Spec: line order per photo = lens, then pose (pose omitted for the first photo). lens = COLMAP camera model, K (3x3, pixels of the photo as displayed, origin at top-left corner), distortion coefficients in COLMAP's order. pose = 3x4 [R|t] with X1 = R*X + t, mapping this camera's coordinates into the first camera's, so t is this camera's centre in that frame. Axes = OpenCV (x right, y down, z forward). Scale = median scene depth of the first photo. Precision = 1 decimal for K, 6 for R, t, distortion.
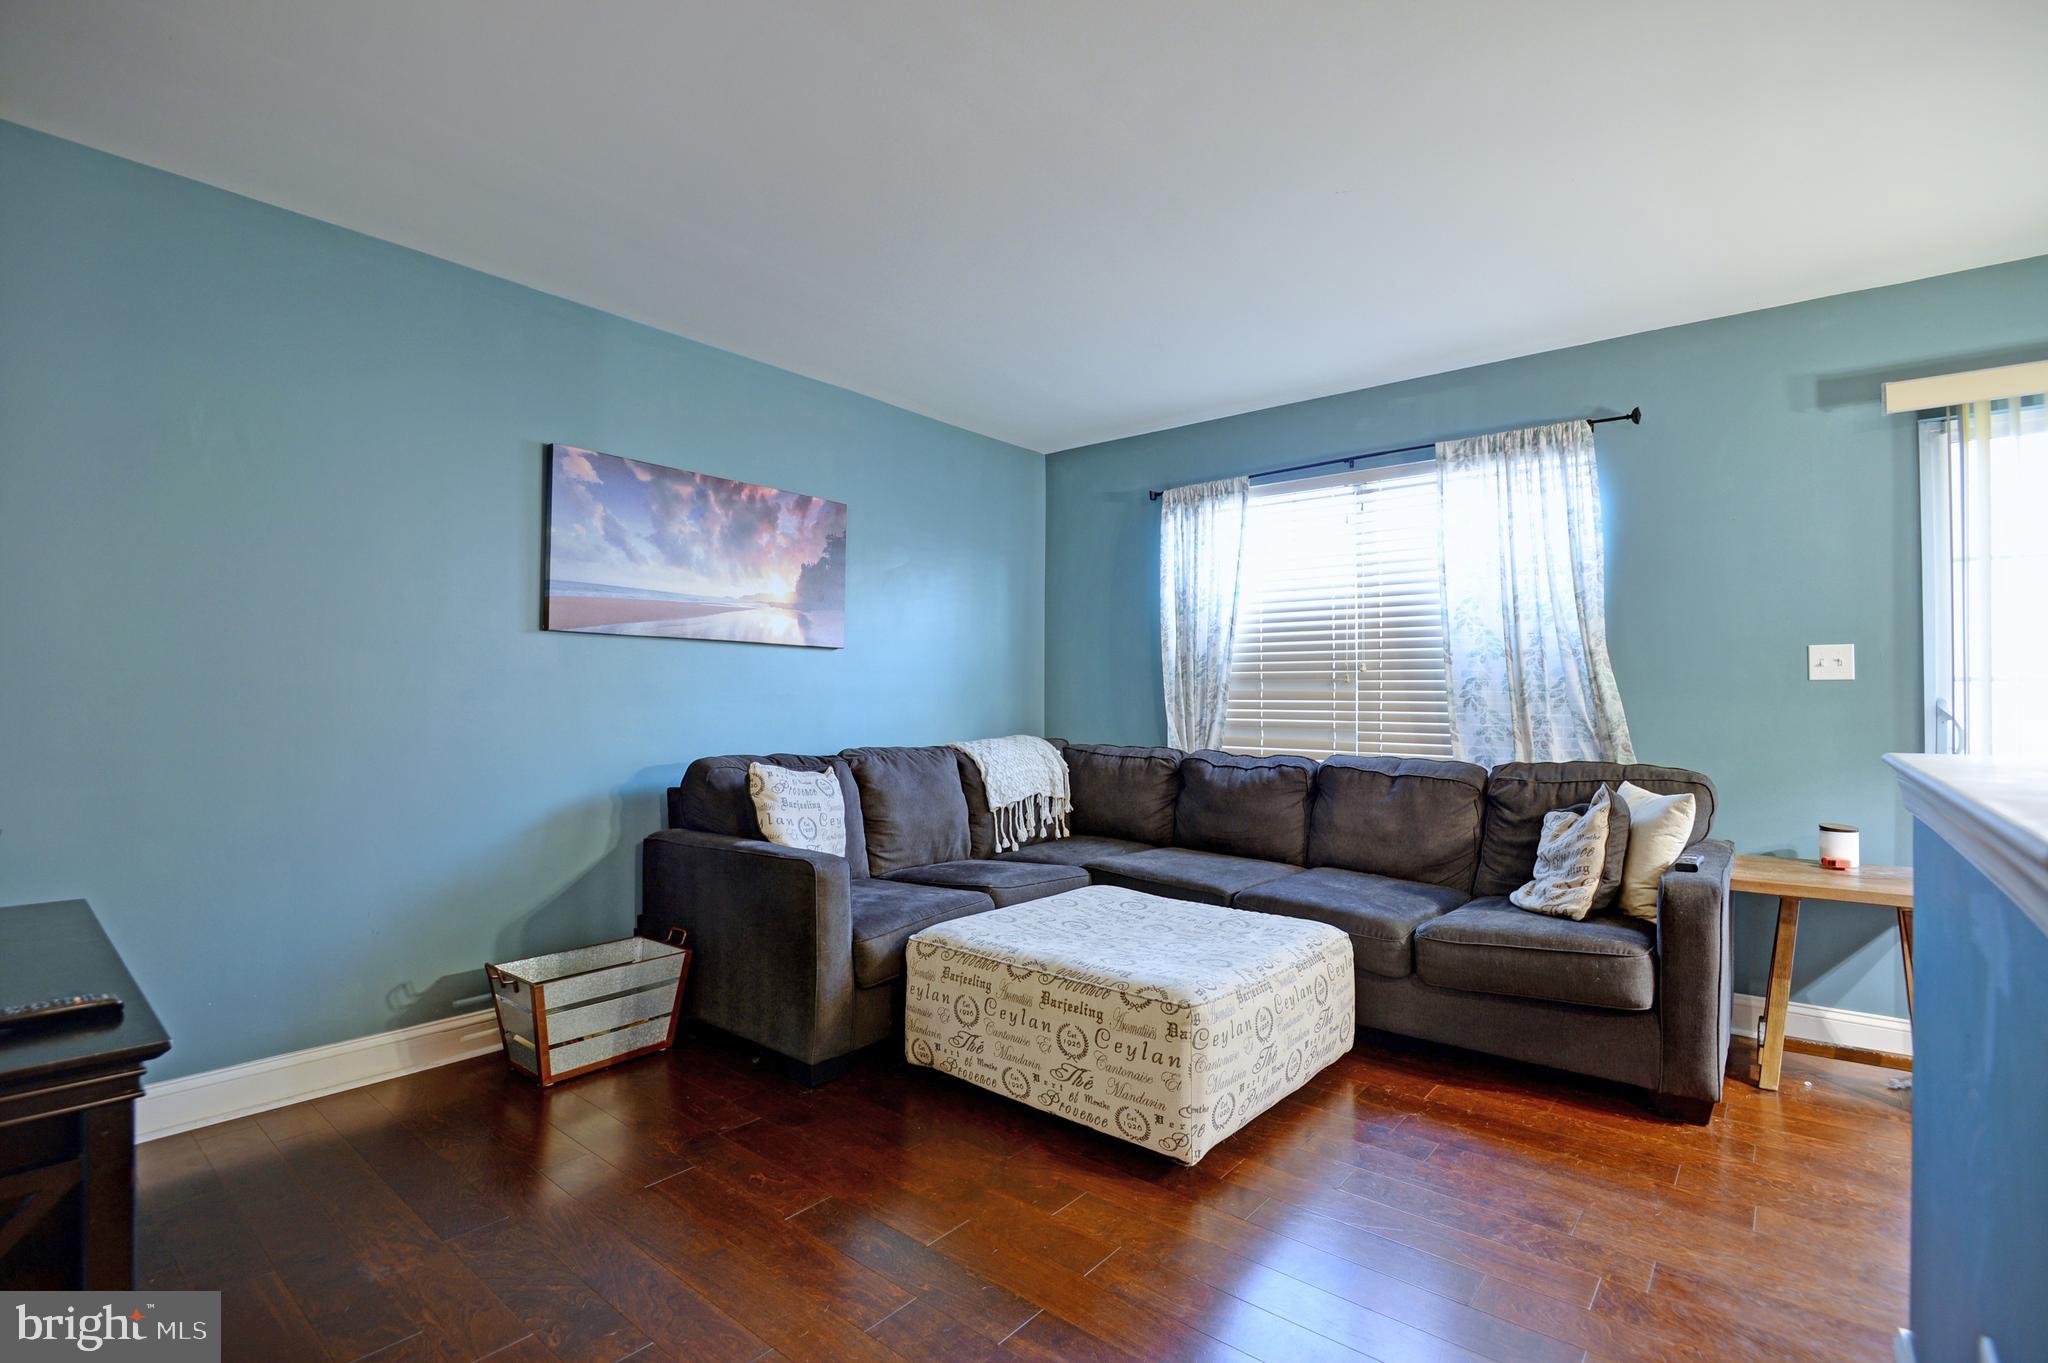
lens RADIAL K [[942.7, 0, 1019.5], [0, 942.7, 685.6], [0, 0, 1]] dist [-0.015252, -0.003964]
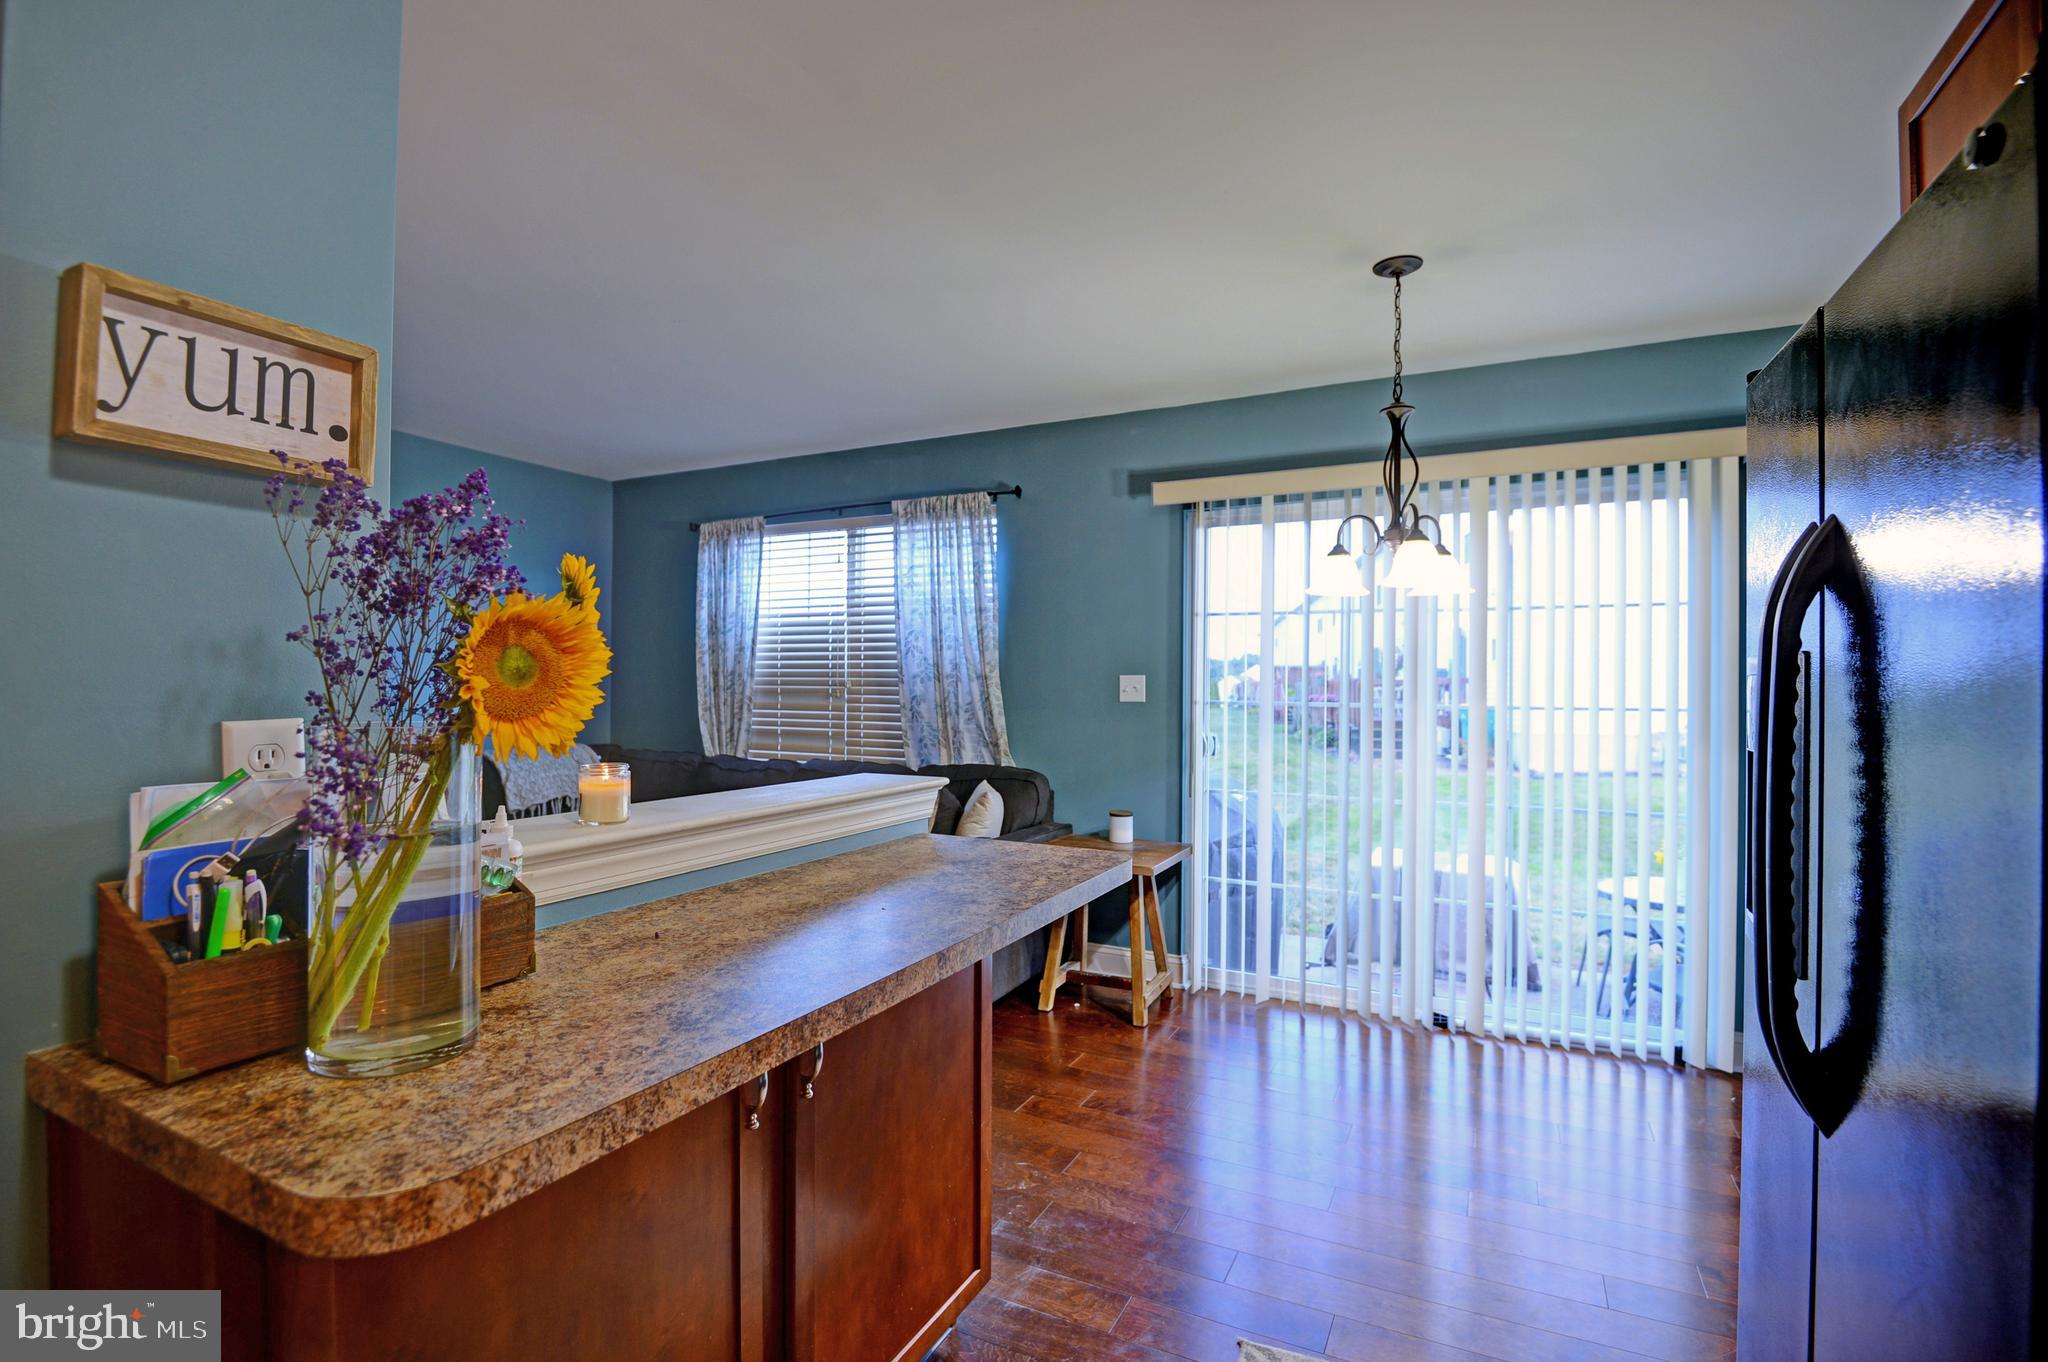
lens RADIAL K [[942.7, 0, 1023.6], [0, 942.7, 677.9], [0, 0, 1]] dist [-0.015252, -0.003964]
pose [[0.973967, 0.002738, 0.226673, 0.358507], [-0.004306, 0.999970, 0.006422, -0.041706], [-0.226649, -0.007231, 0.973950, -0.240973]]
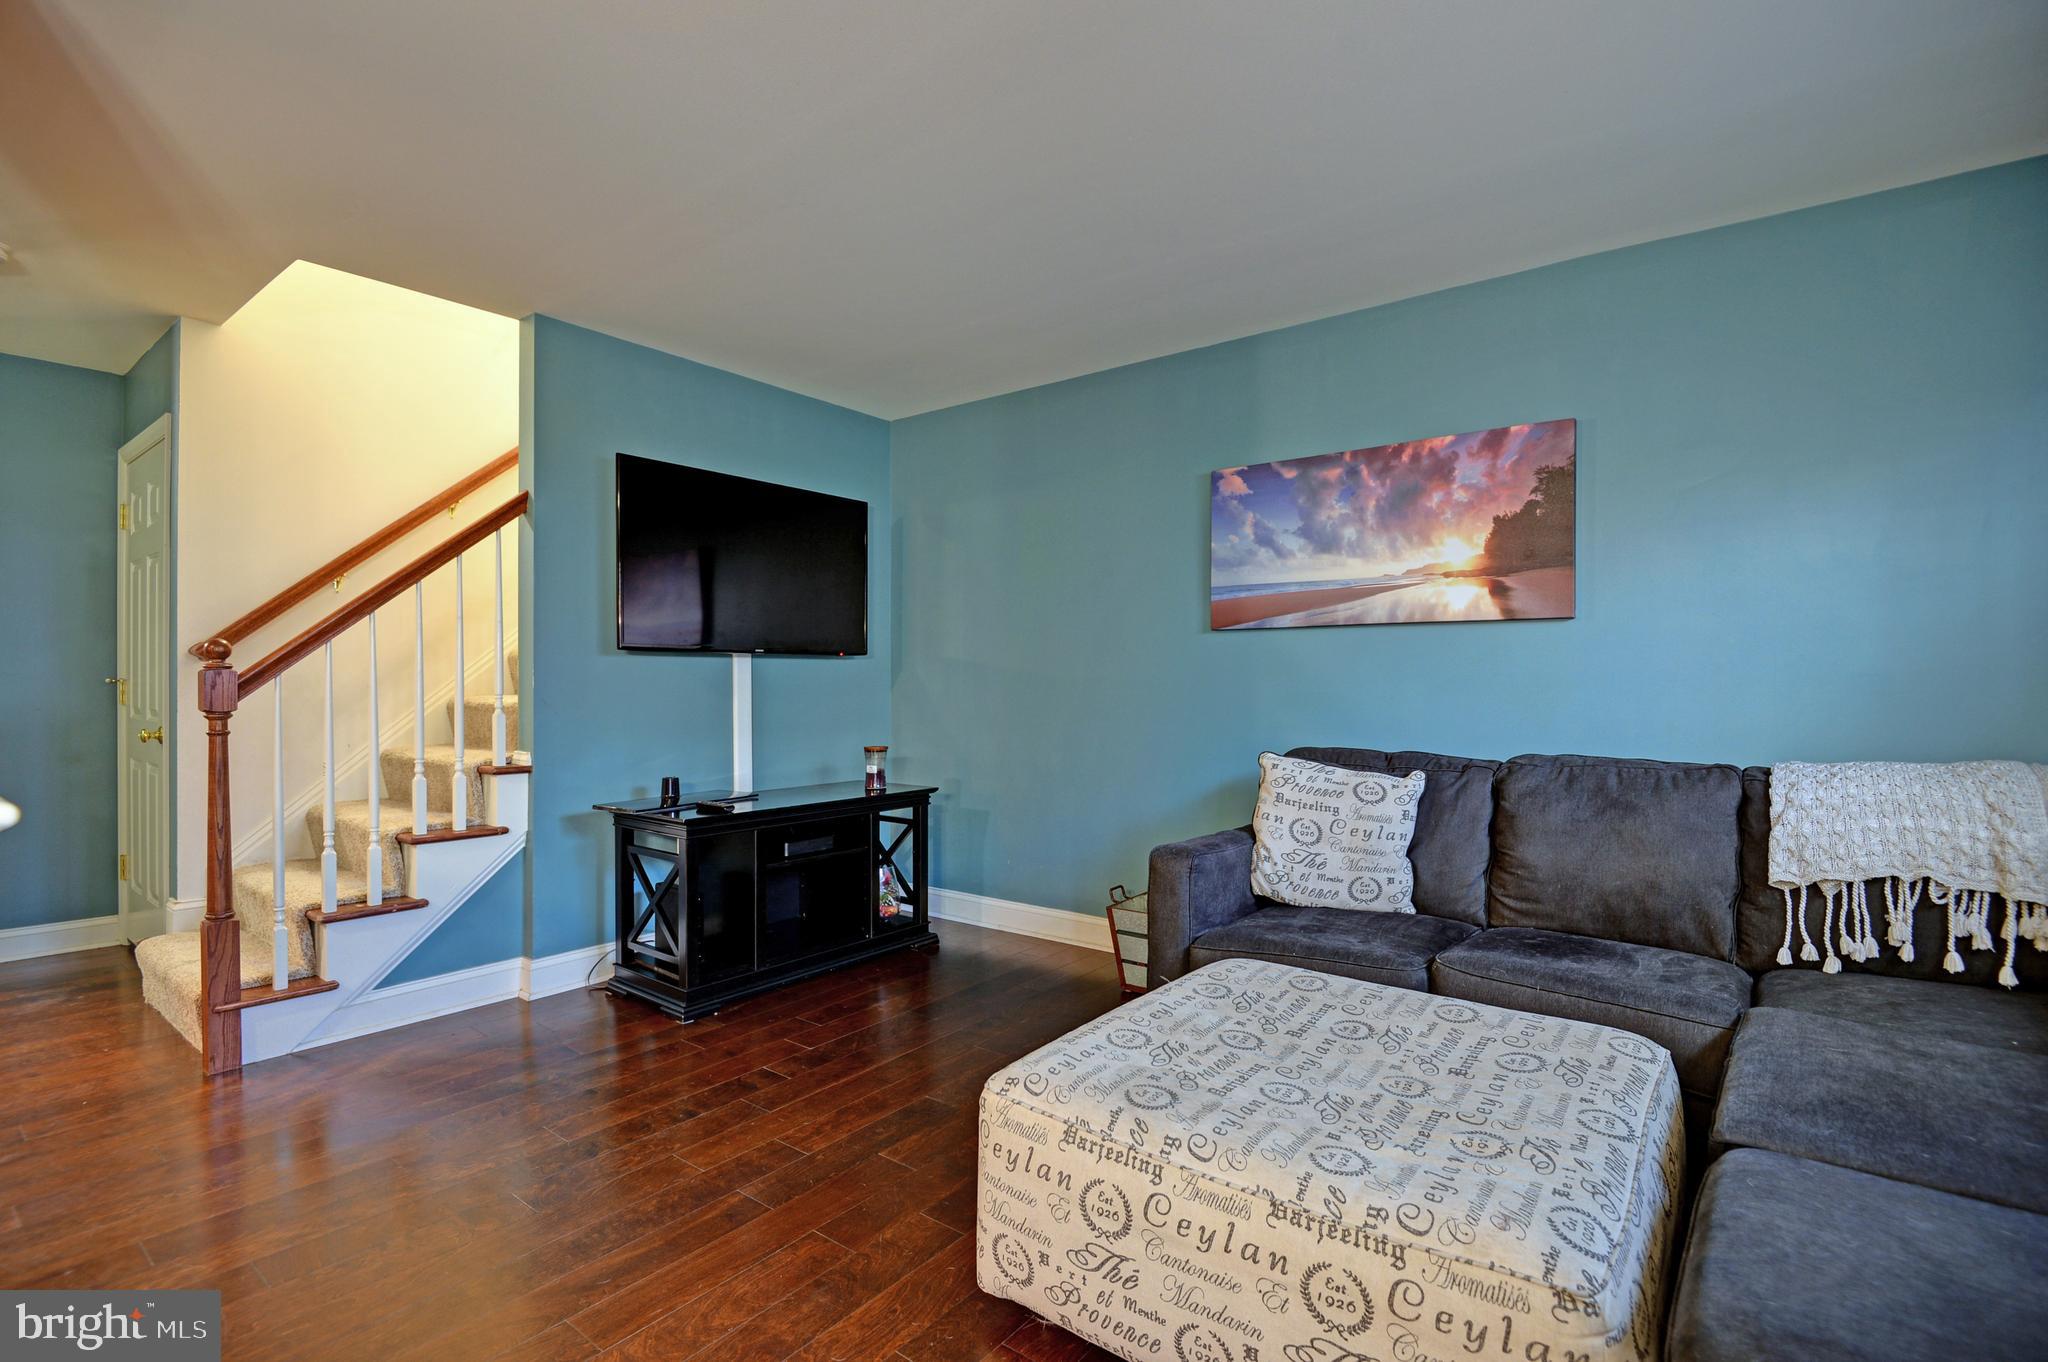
lens RADIAL K [[942.7, 0, 1028.7], [0, 942.7, 688.3], [0, 0, 1]] dist [-0.015252, -0.003964]
pose [[0.034655, -0.000227, -0.999399, 0.597097], [0.015441, 0.999881, 0.000308, 0.009790], [0.999280, -0.015442, 0.034654, 0.633037]]
